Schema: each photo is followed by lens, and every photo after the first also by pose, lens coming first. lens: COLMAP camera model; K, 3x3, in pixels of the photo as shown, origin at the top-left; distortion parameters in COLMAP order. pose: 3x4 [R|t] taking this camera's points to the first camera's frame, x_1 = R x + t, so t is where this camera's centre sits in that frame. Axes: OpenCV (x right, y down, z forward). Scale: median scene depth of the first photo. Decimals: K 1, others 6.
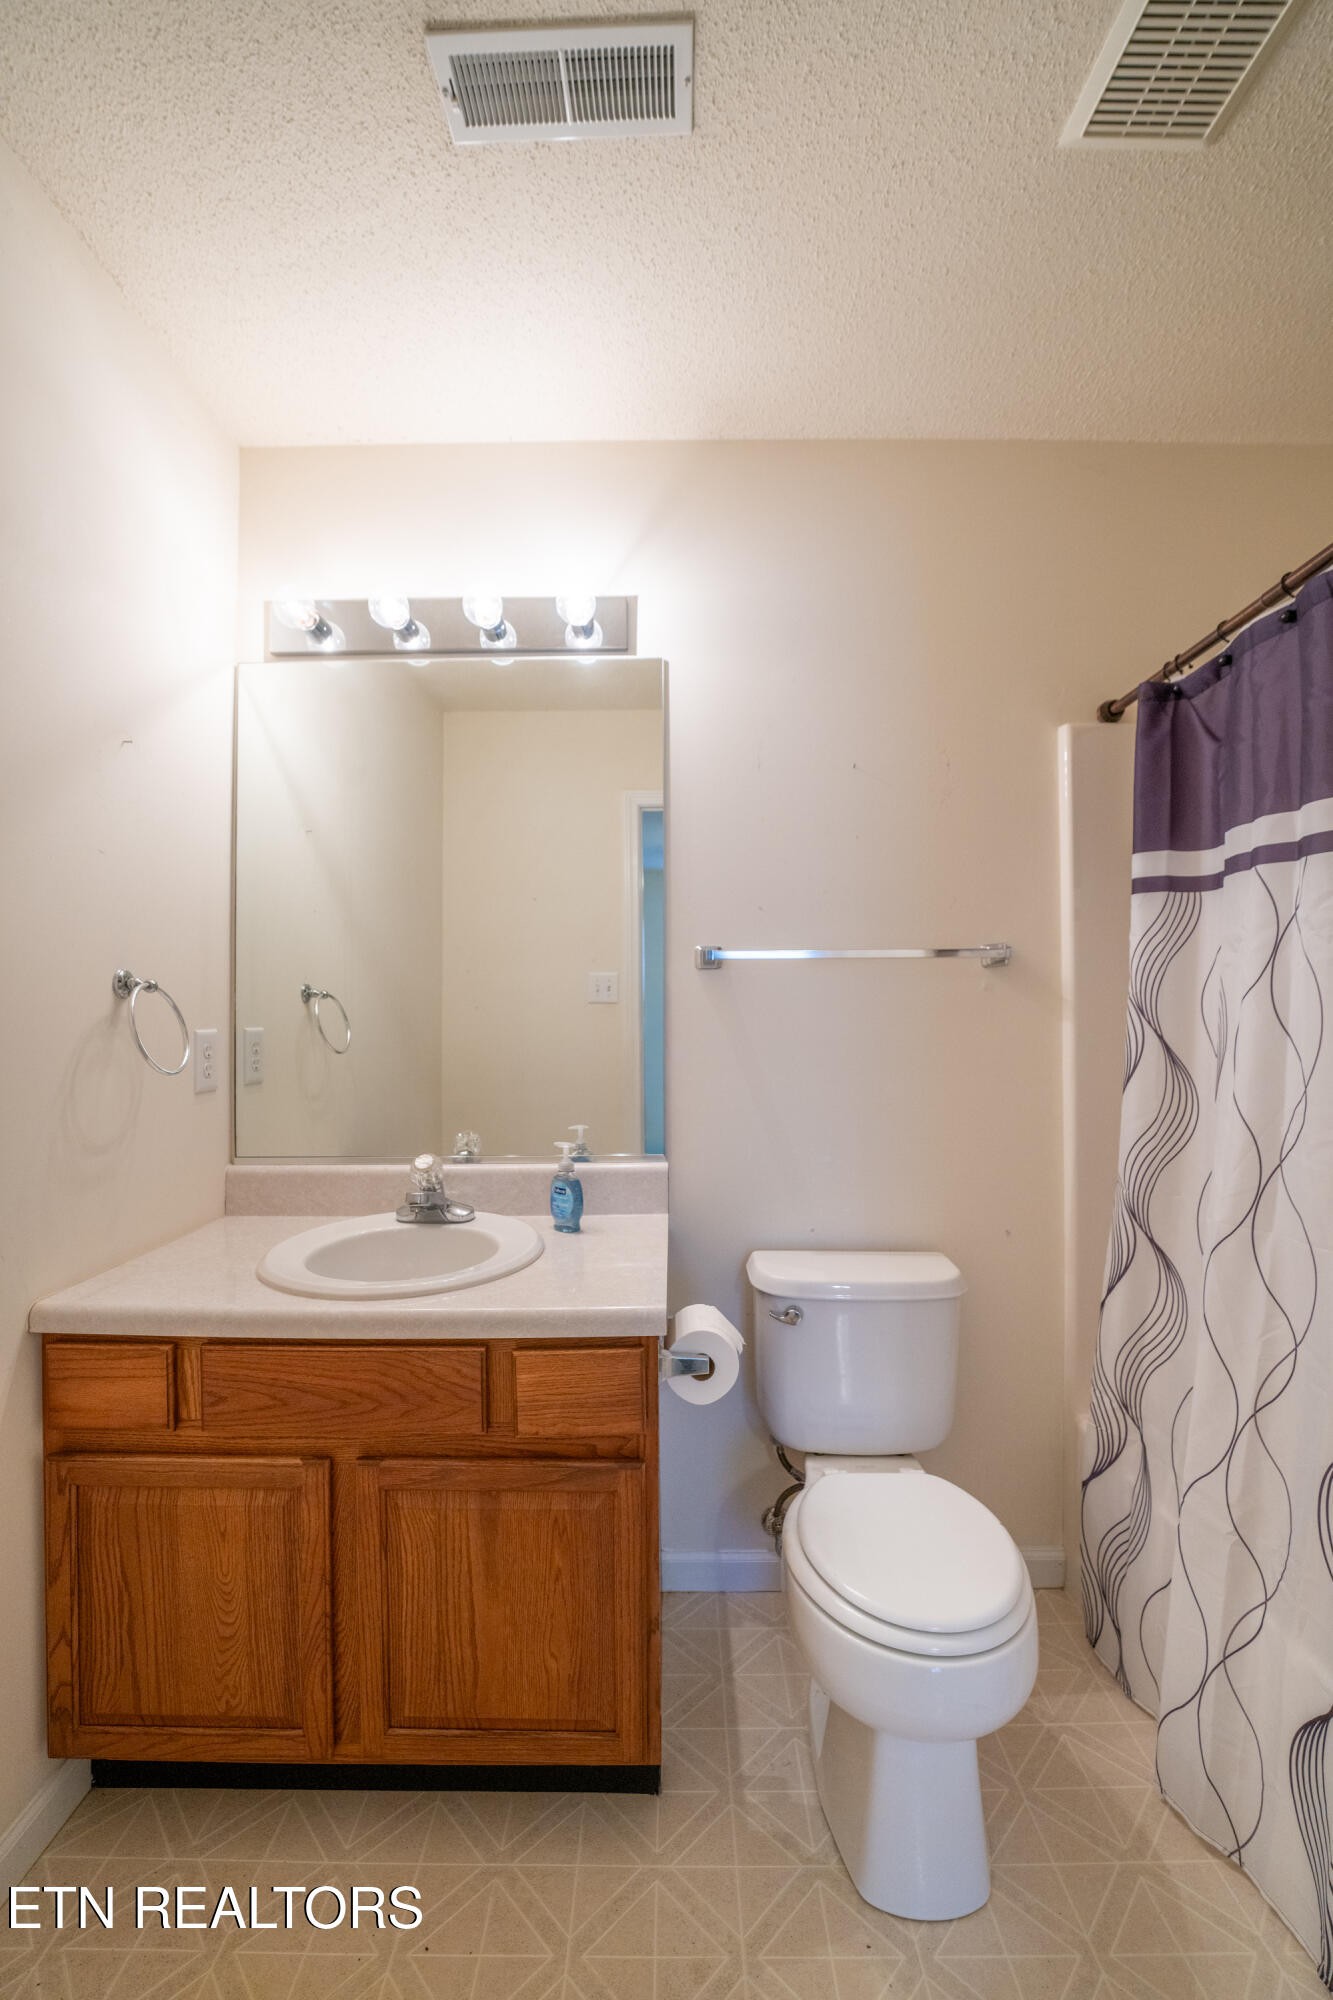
lens RADIAL K [[826.9, 0, 674.0], [0, 826.9, 989.1], [0, 0, 1]] dist [-0.033603, 0.003444]
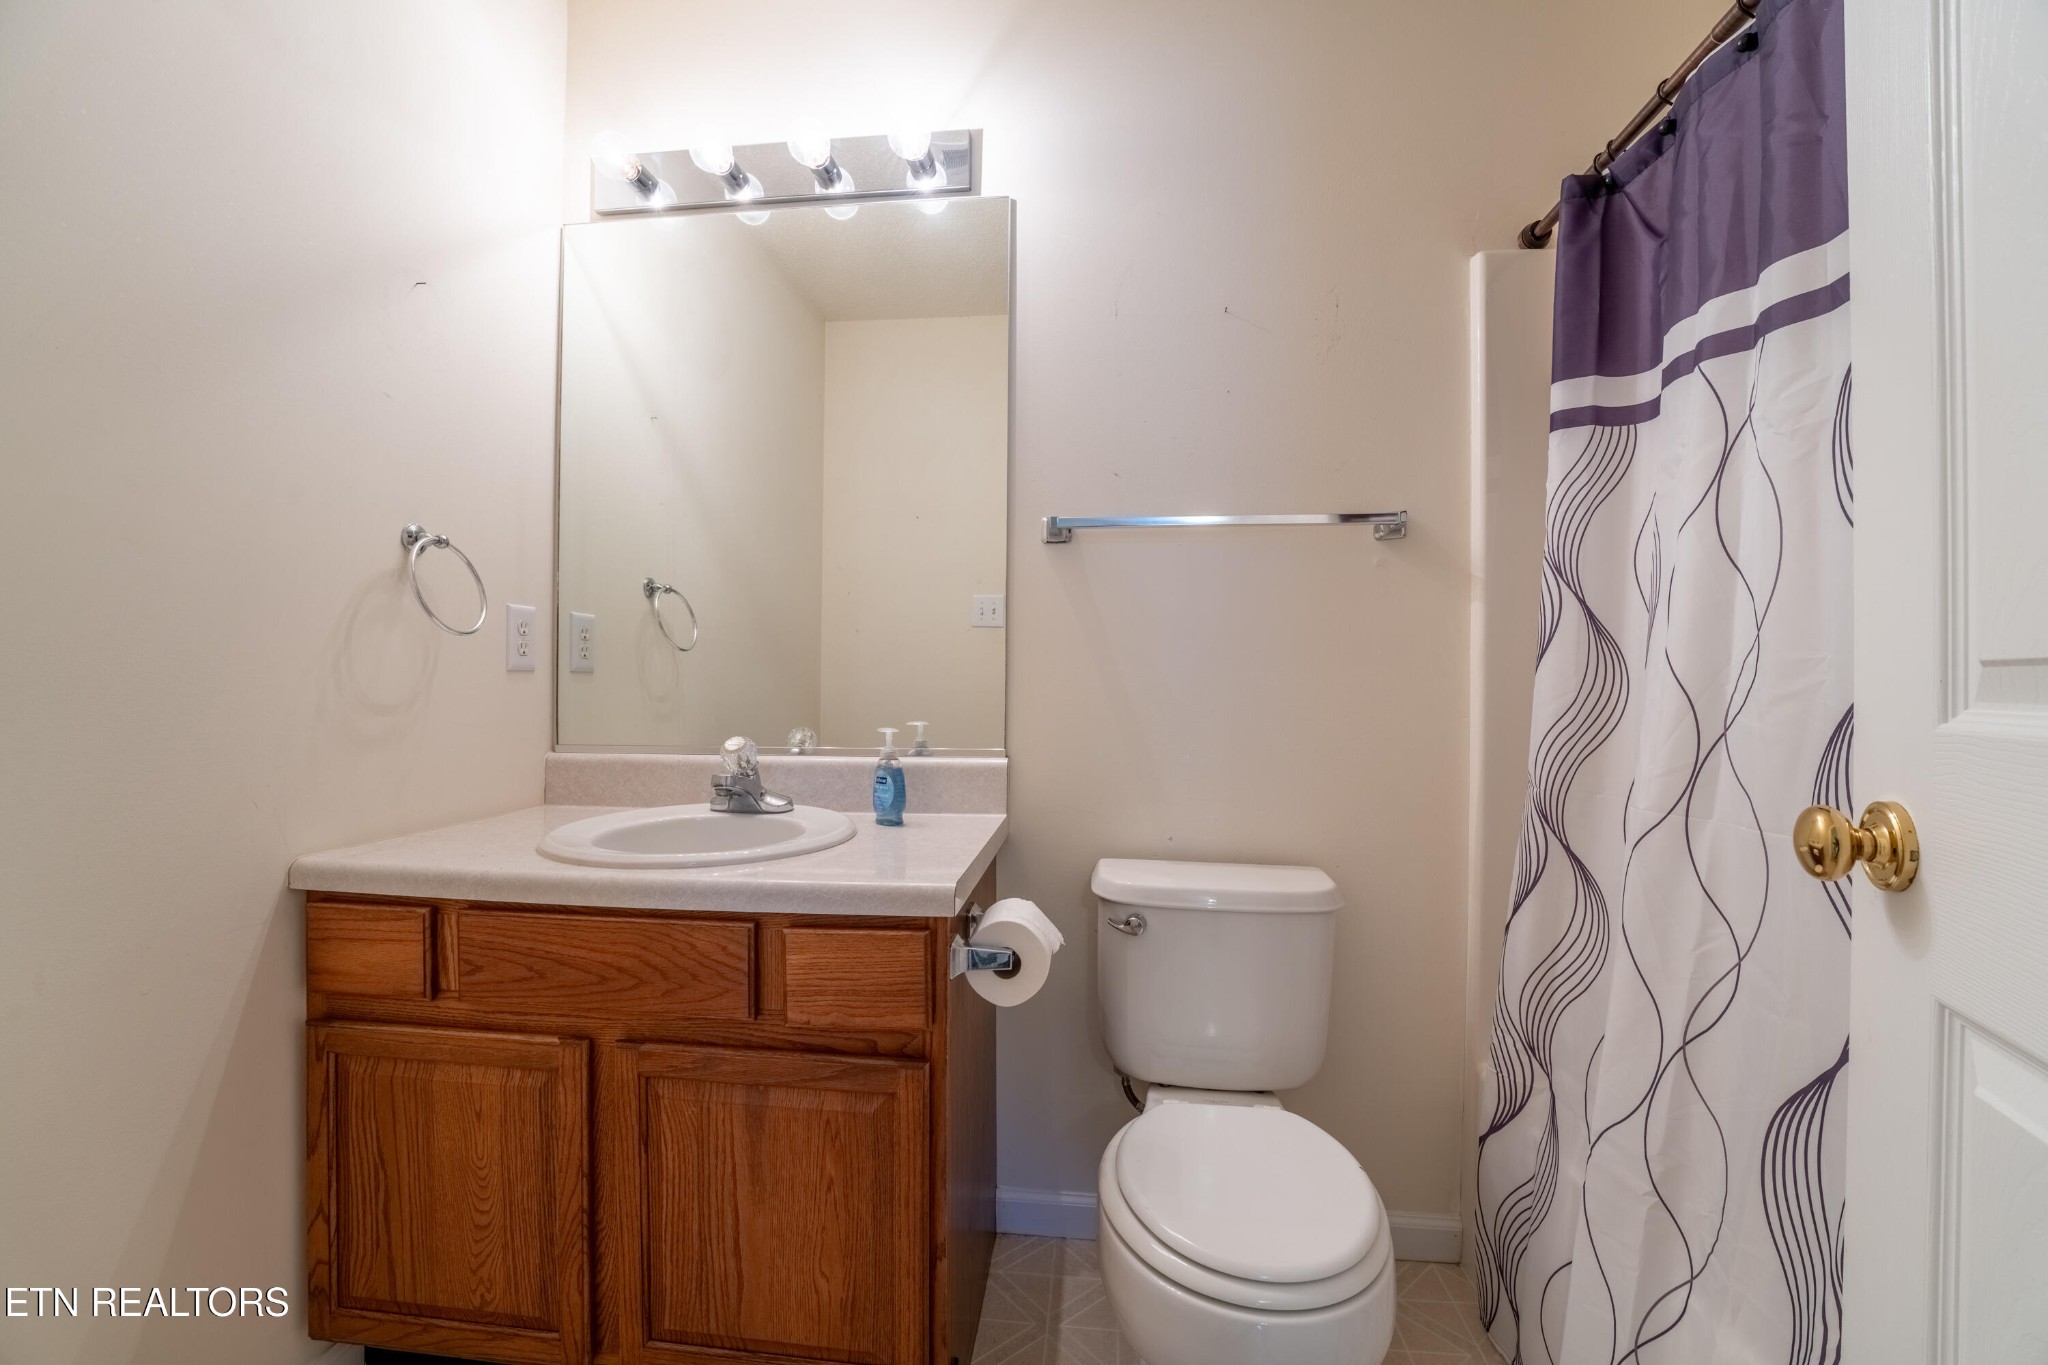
lens RADIAL K [[846.7, 0, 1022.3], [0, 846.7, 670.7], [0, 0, 1]] dist [-0.033603, 0.003444]
pose [[0.994932, 0.011077, -0.099937, 0.118227], [-0.009387, 0.999805, 0.017366, 0.118243], [0.100110, -0.016340, 0.994842, 0.105399]]
